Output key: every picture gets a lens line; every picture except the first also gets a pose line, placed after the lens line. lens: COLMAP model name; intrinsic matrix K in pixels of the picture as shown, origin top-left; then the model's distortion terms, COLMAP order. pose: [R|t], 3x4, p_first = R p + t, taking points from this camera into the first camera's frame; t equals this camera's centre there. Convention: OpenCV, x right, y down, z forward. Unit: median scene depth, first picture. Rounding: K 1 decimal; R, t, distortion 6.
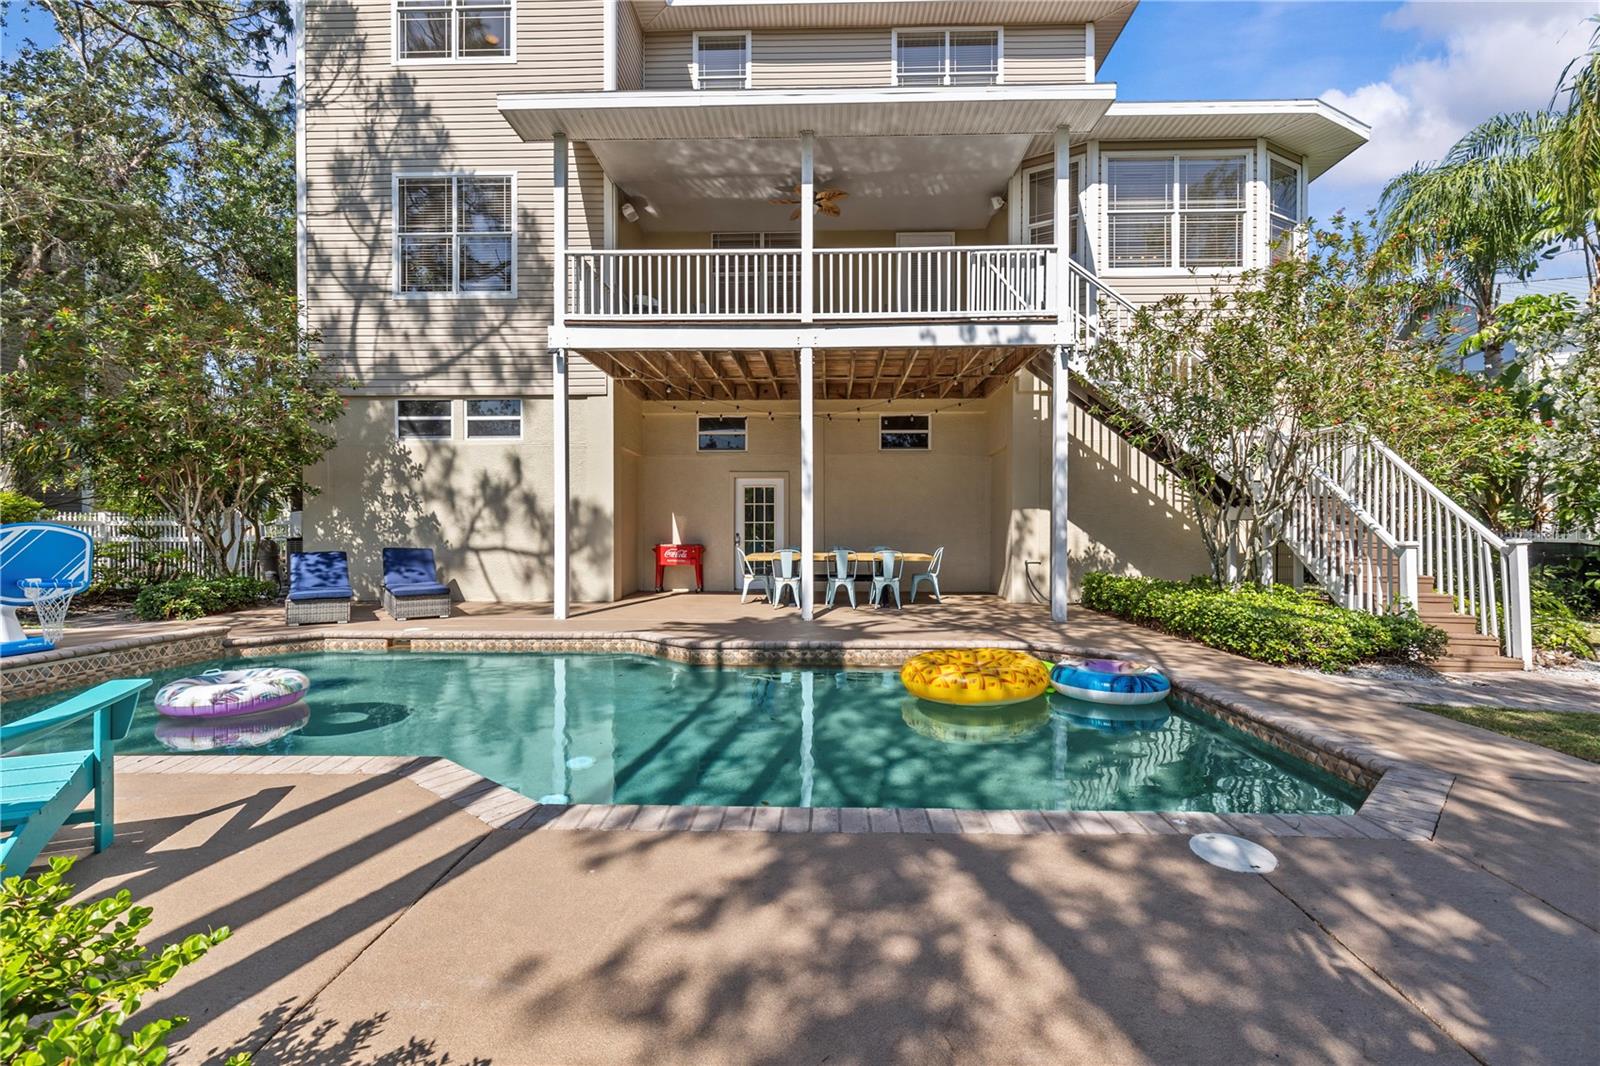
lens RADIAL K [[724.9, 0, 809.5], [0, 724.9, 535.3], [0, 0, 1]] dist [0.007691, -0.002560]
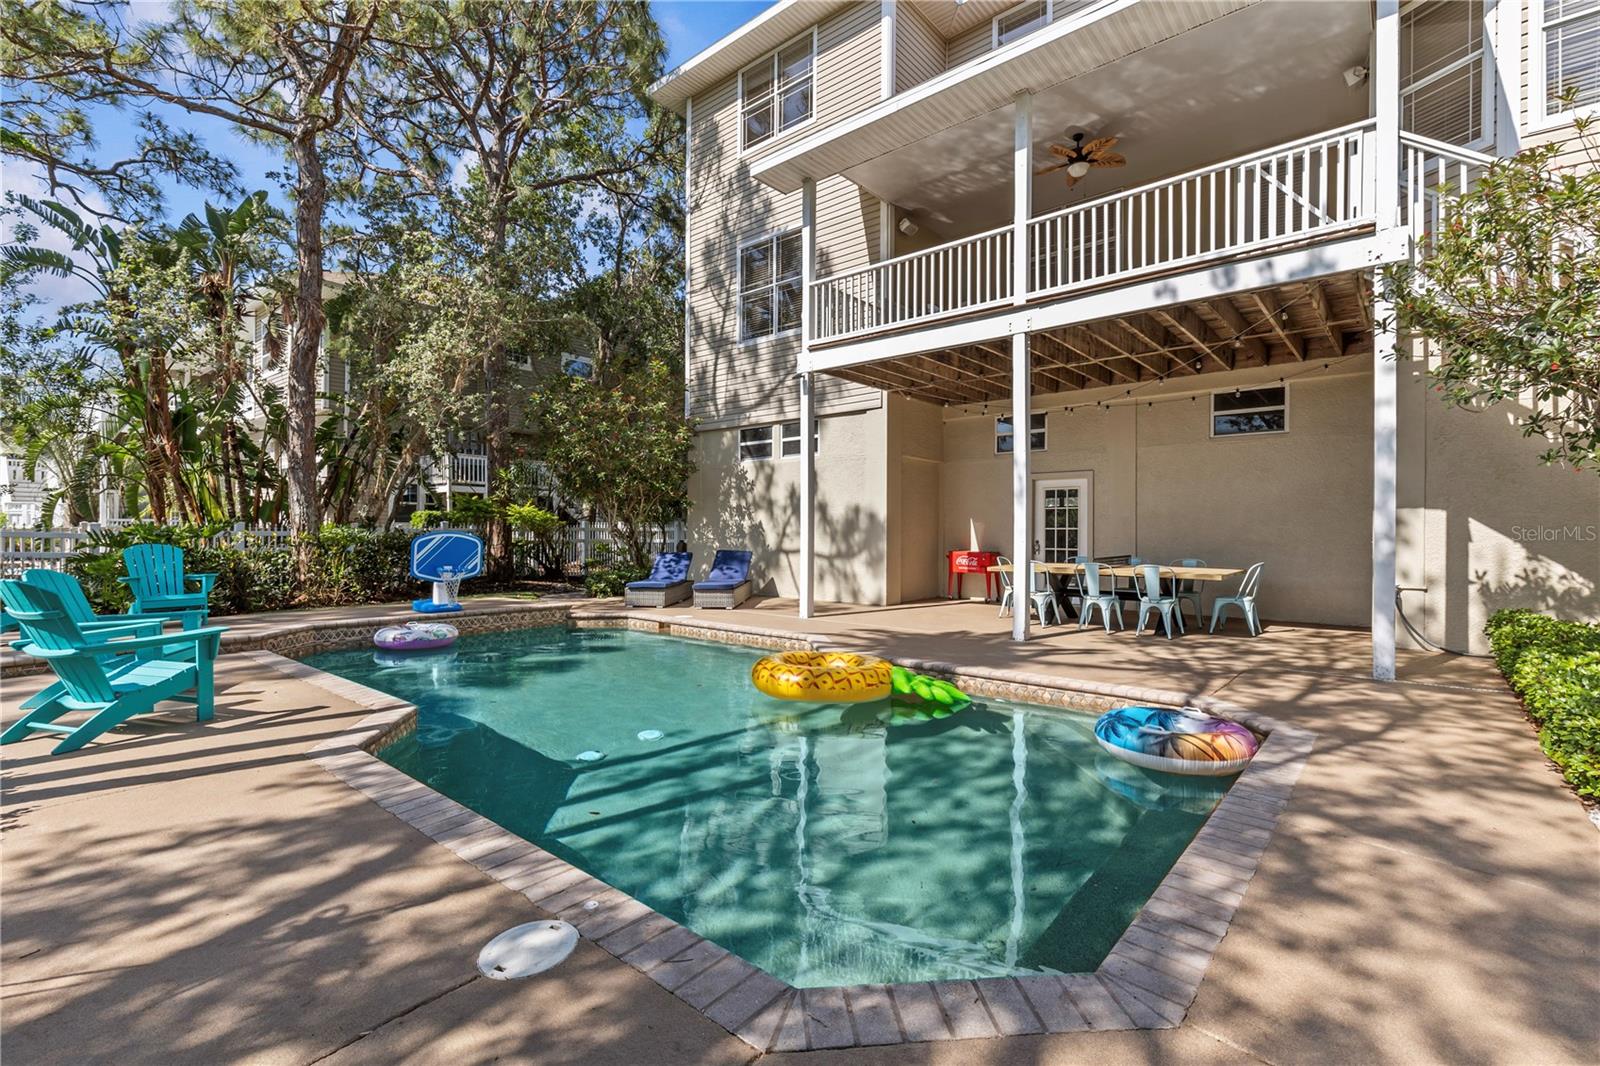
lens RADIAL K [[724.9, 0, 803.3], [0, 724.9, 530.2], [0, 0, 1]] dist [0.007691, -0.002560]
pose [[0.776649, 0.000617, -0.629933, 0.290816], [-0.007099, 0.999945, -0.007774, -0.006977], [0.629894, 0.010510, 0.776610, 0.119403]]
